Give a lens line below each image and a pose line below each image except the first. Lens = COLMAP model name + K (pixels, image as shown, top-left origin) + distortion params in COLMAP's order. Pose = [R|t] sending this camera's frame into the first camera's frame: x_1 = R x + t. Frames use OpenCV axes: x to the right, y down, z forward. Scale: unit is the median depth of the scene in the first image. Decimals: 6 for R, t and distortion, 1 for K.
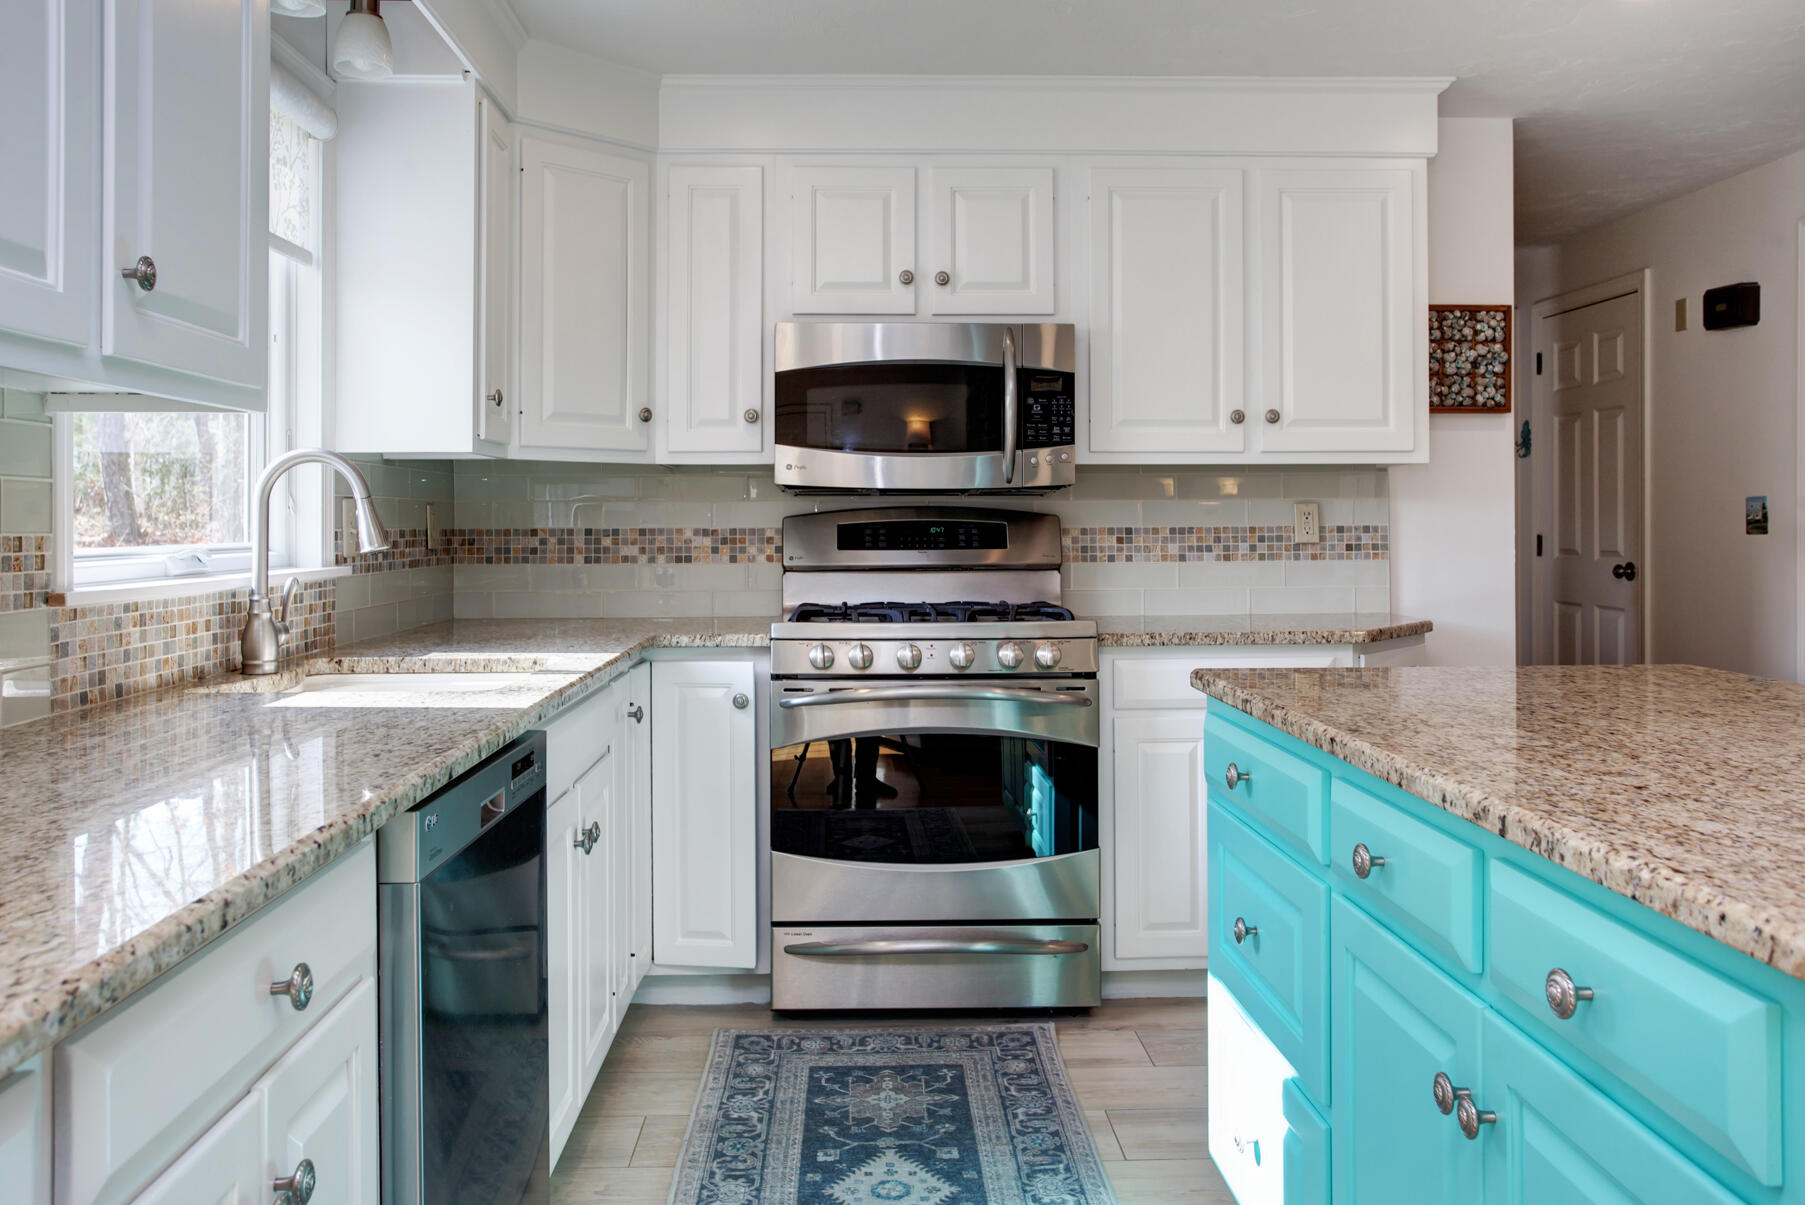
lens RADIAL K [[1410.1, 0, 903.0], [0, 1410.1, 529.2], [0, 0, 1]] dist [-0.038162, 0.008297]
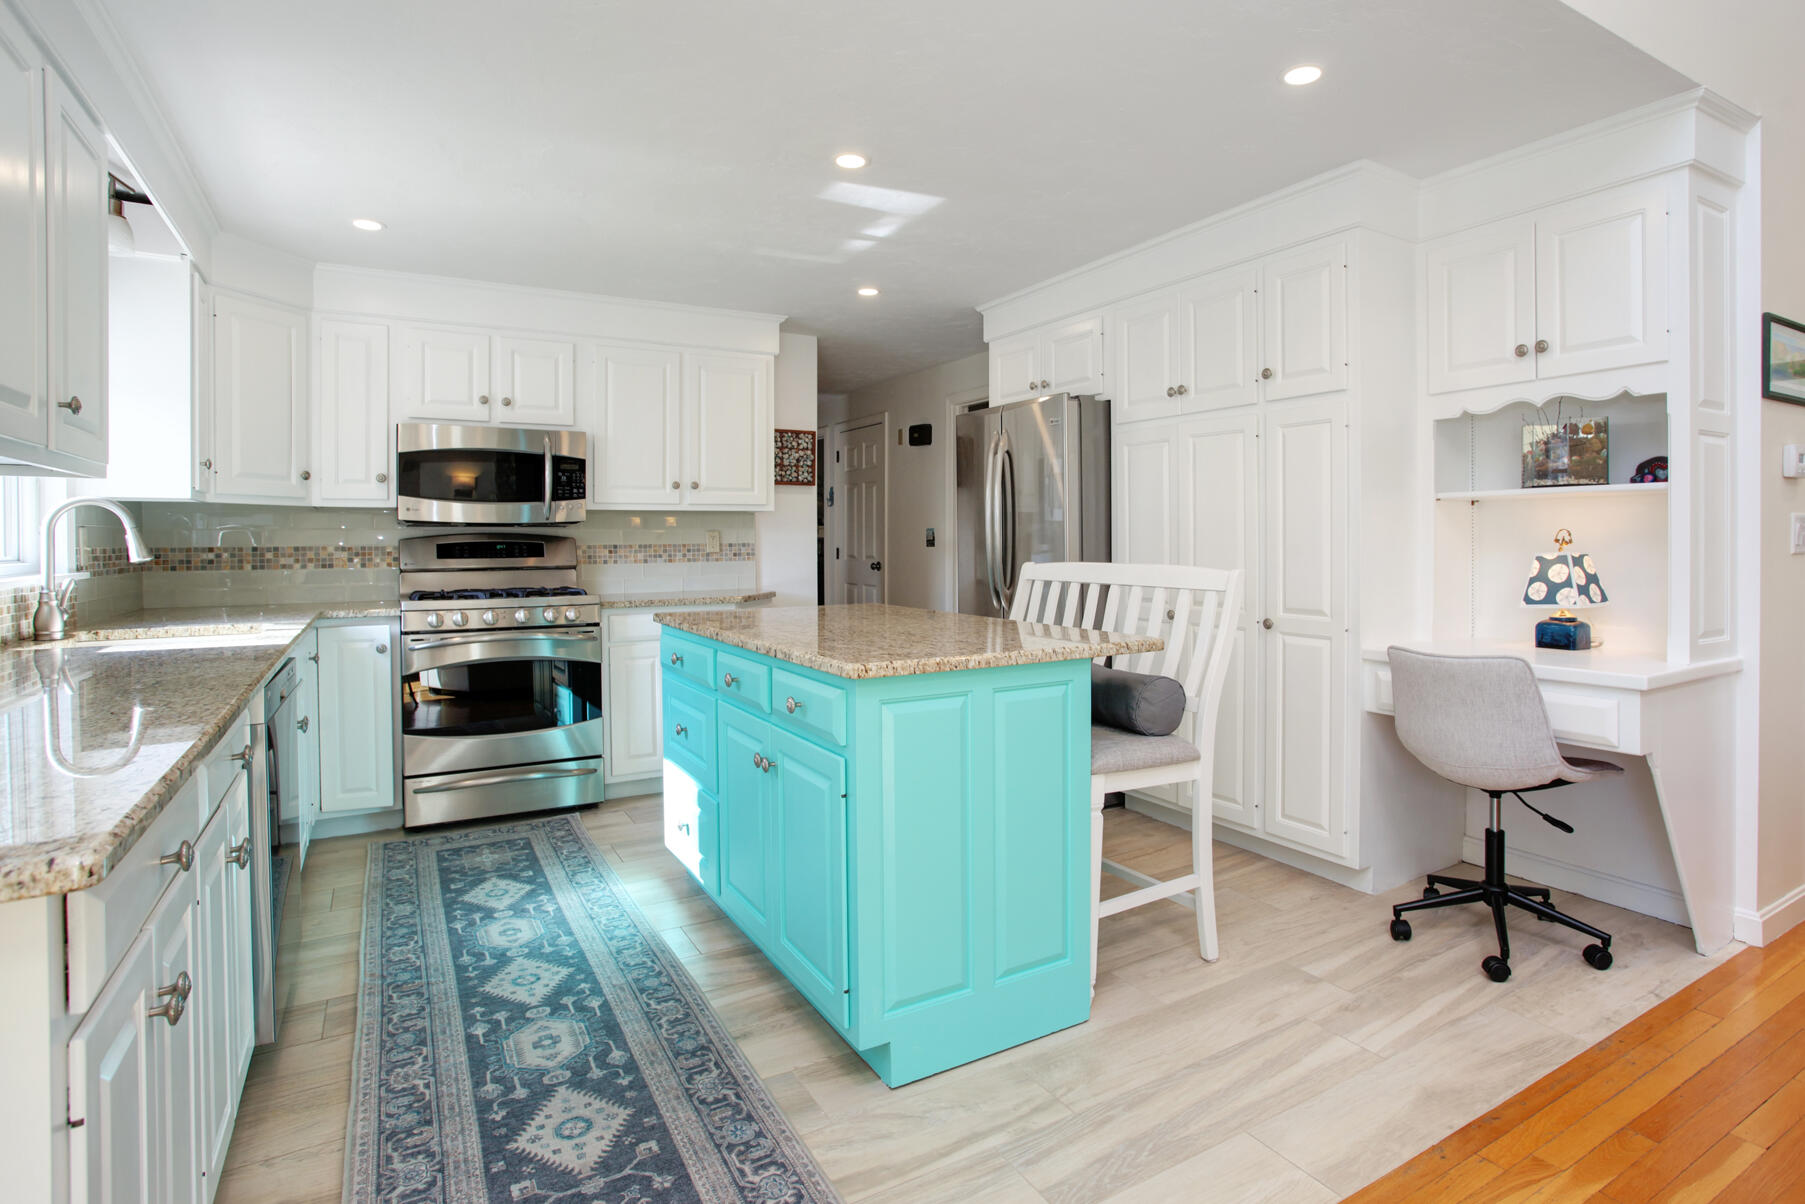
lens RADIAL K [[916.6, 0, 911.6], [0, 916.6, 540.6], [0, 0, 1]] dist [-0.023121, 0.003781]
pose [[0.884579, -0.002433, 0.466384, -0.059075], [0.005328, 0.999974, -0.004889, 0.001608], [-0.466360, 0.006810, 0.884569, -0.248953]]
